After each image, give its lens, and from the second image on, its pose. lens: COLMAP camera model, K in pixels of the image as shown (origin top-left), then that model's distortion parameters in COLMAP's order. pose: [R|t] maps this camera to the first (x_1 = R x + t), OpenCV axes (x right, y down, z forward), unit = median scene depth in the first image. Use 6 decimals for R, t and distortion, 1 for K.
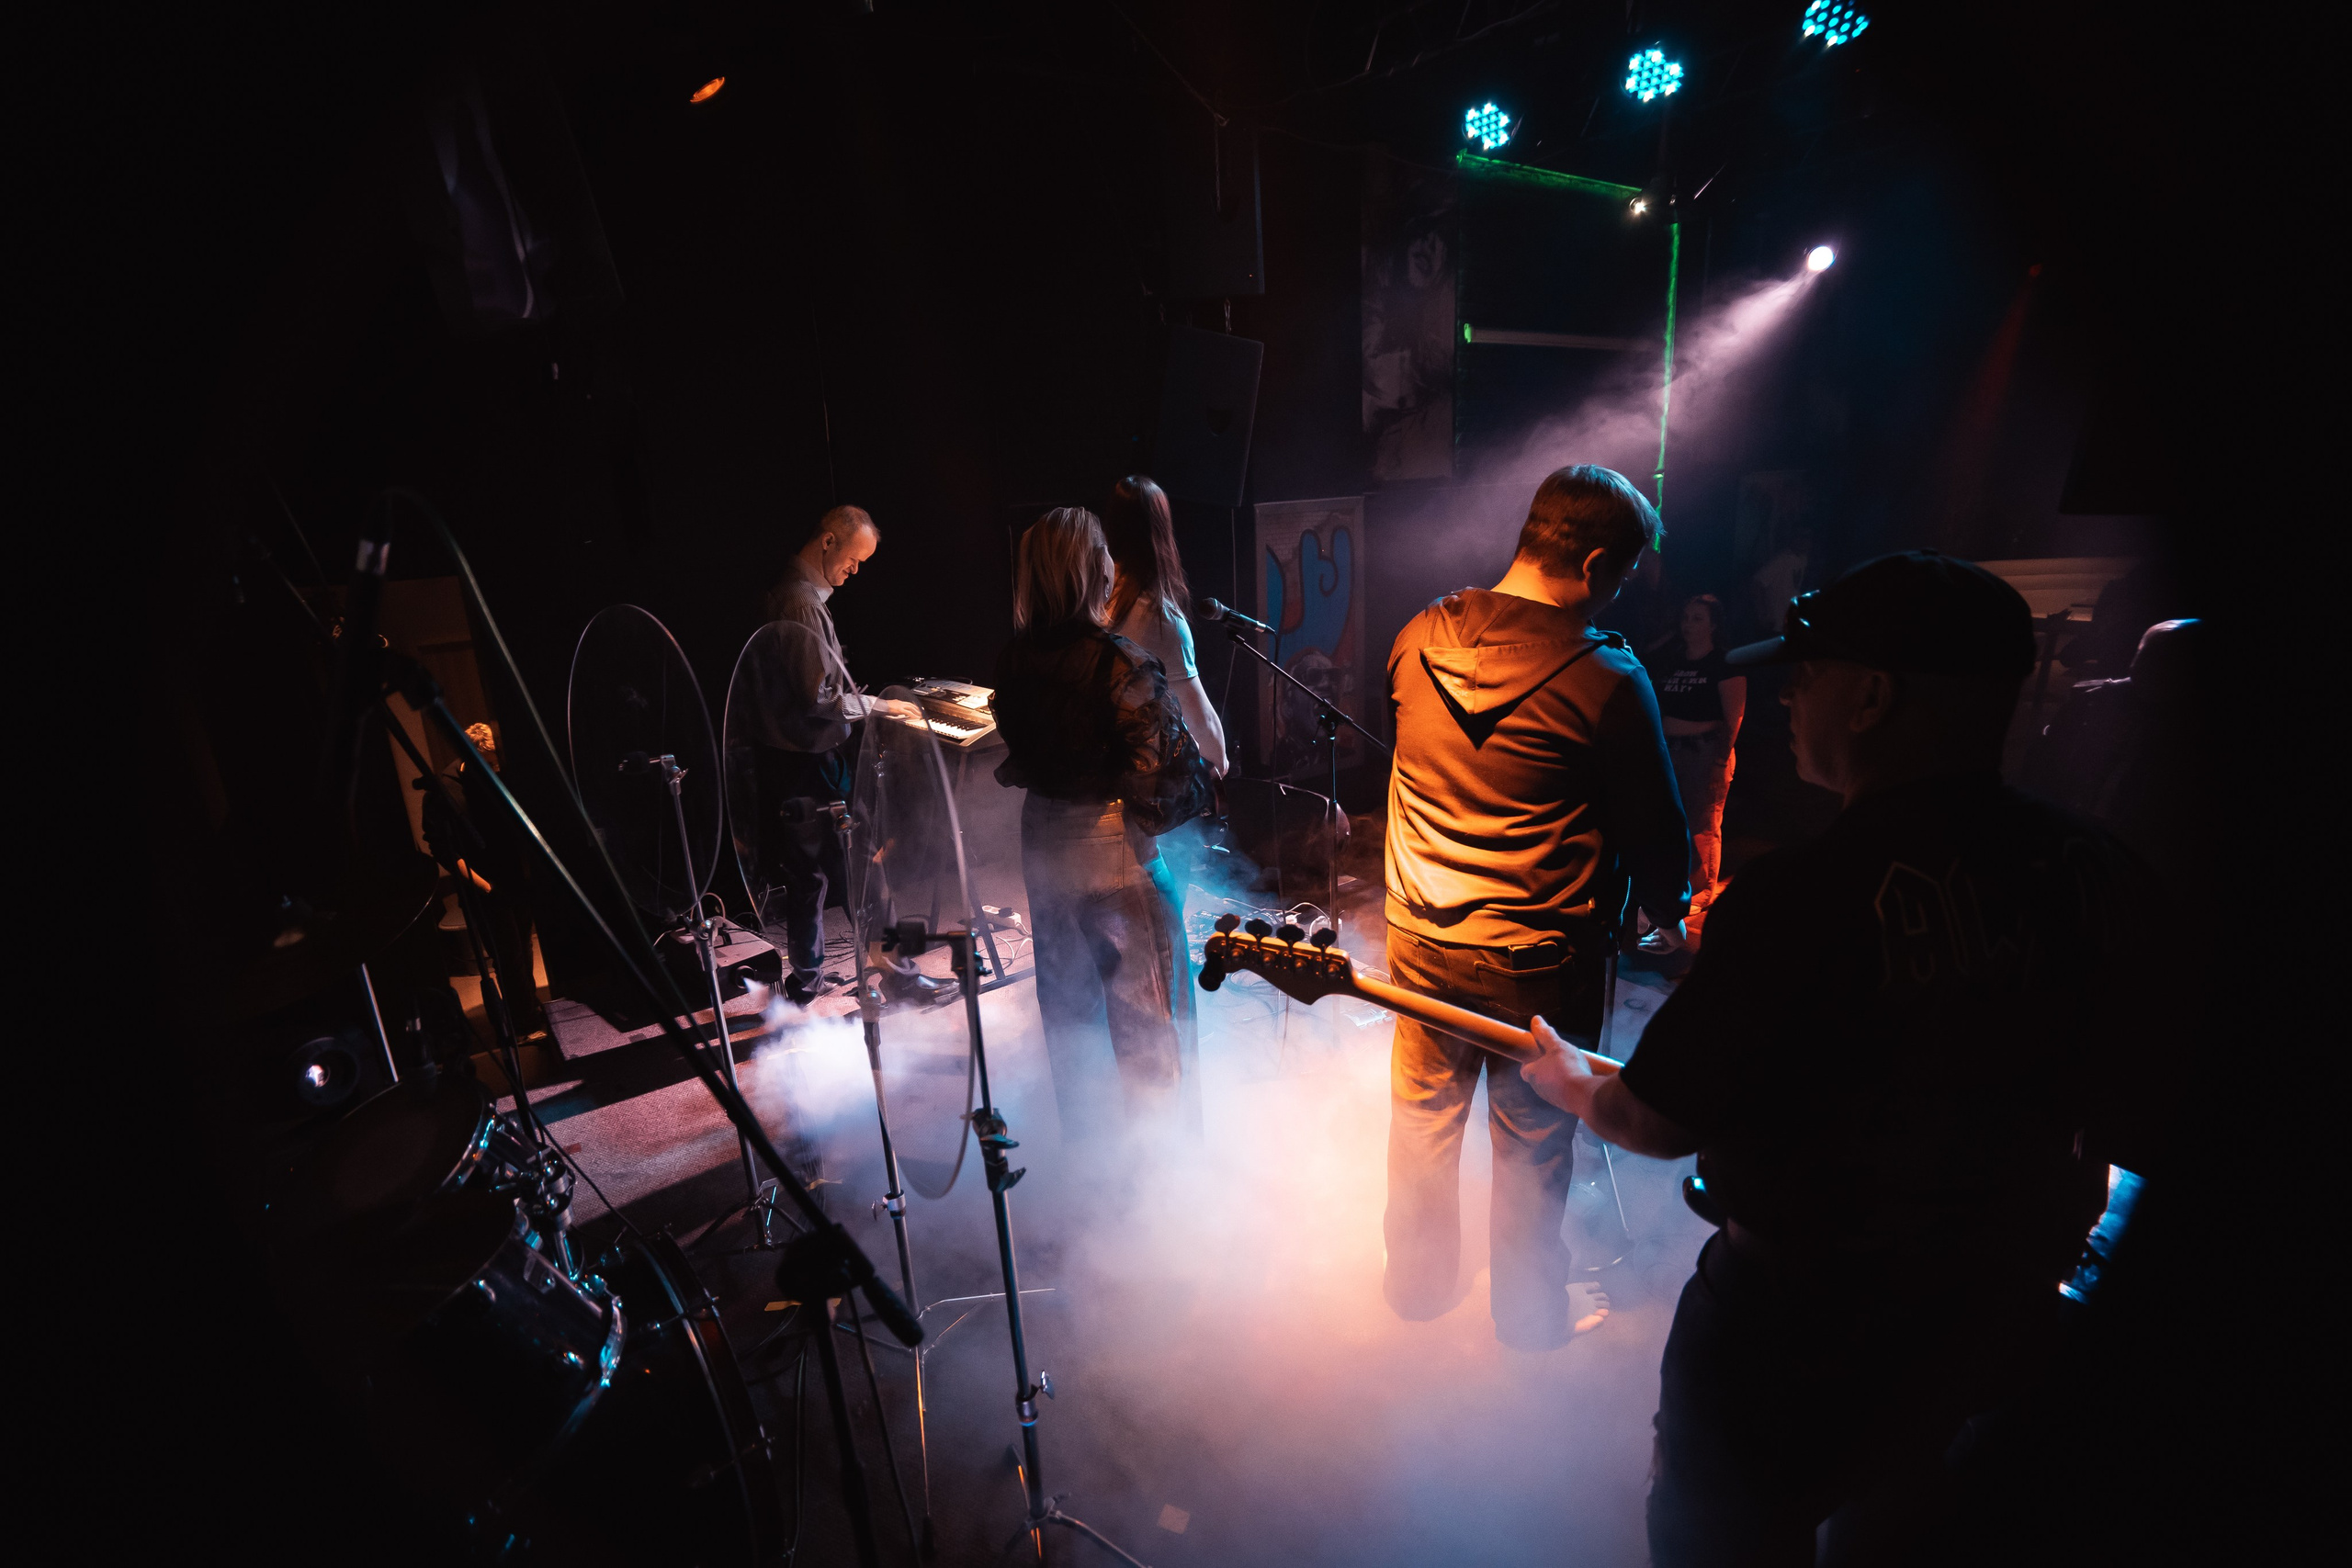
lens RADIAL K [[1127.7, 0, 1177.5], [0, 1127.7, 779.7], [0, 0, 1]] dist [-0.142841, 0.110330]
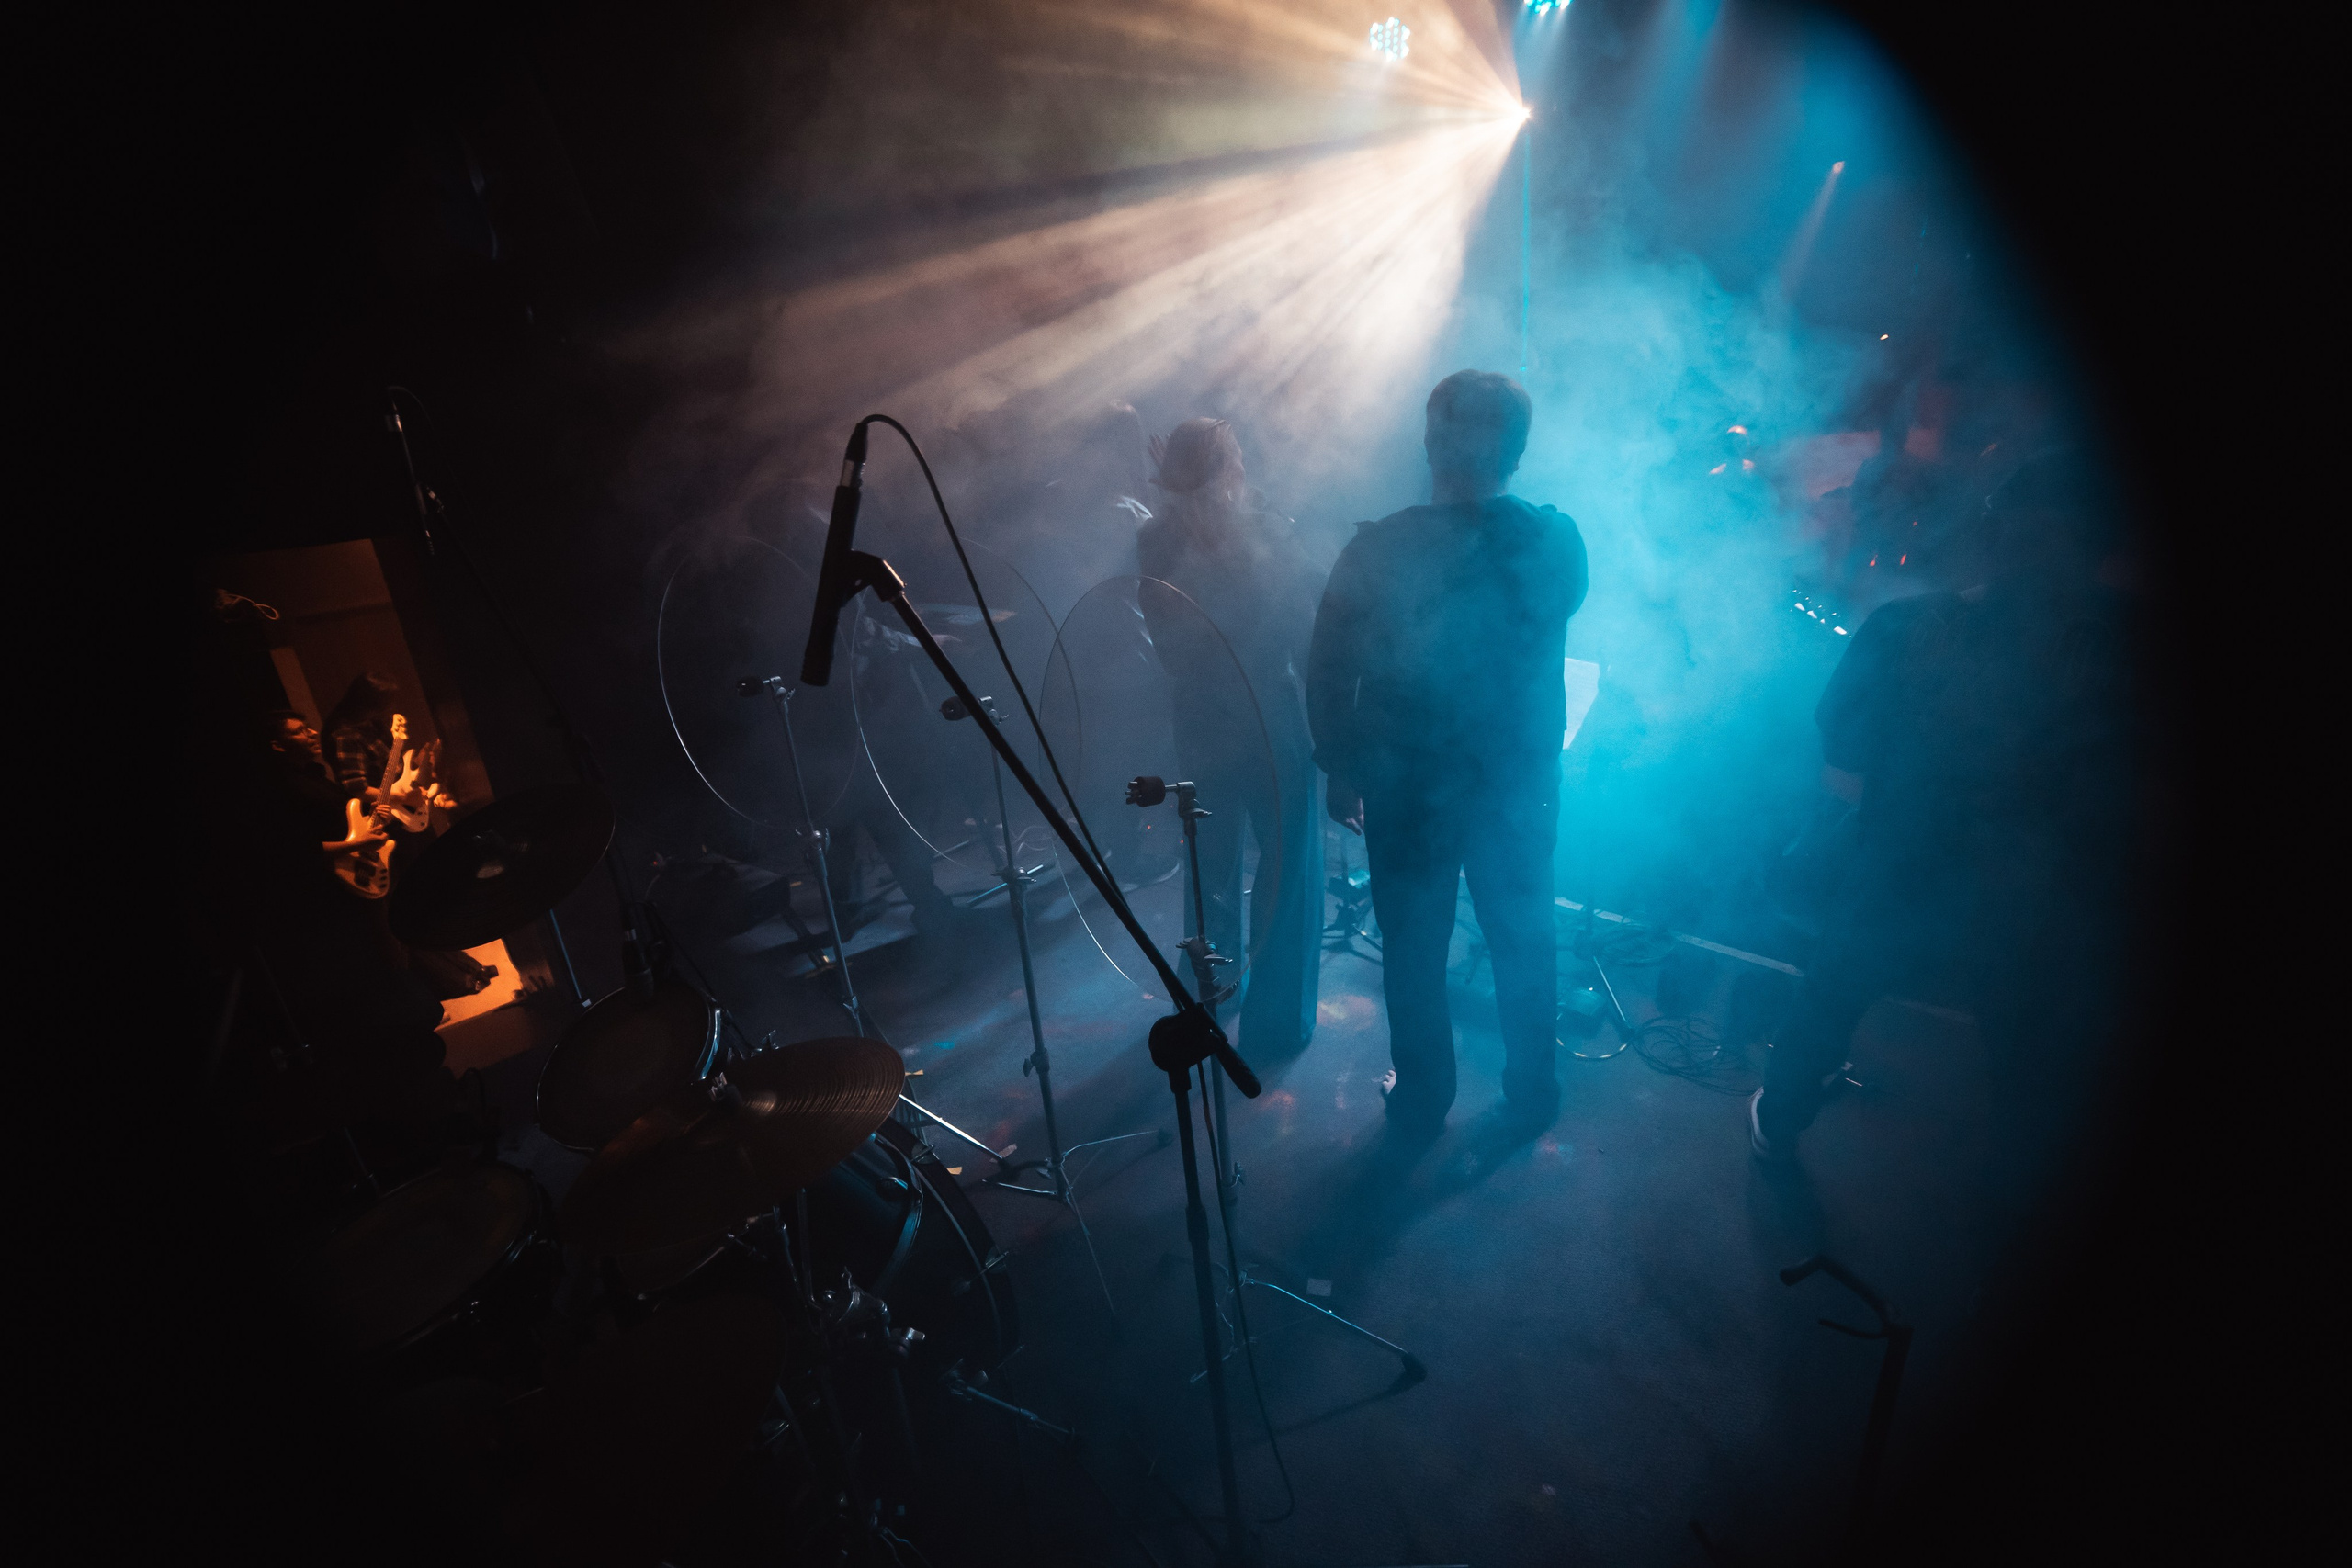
lens RADIAL K [[1127.7, 0, 1177.5], [0, 1127.7, 779.7], [0, 0, 1]] dist [-0.142841, 0.110330]
pose [[0.987285, -0.093561, 0.128509, -0.129504], [0.084017, 0.993423, 0.077795, 0.014568], [-0.134942, -0.066009, 0.988652, -0.063943]]
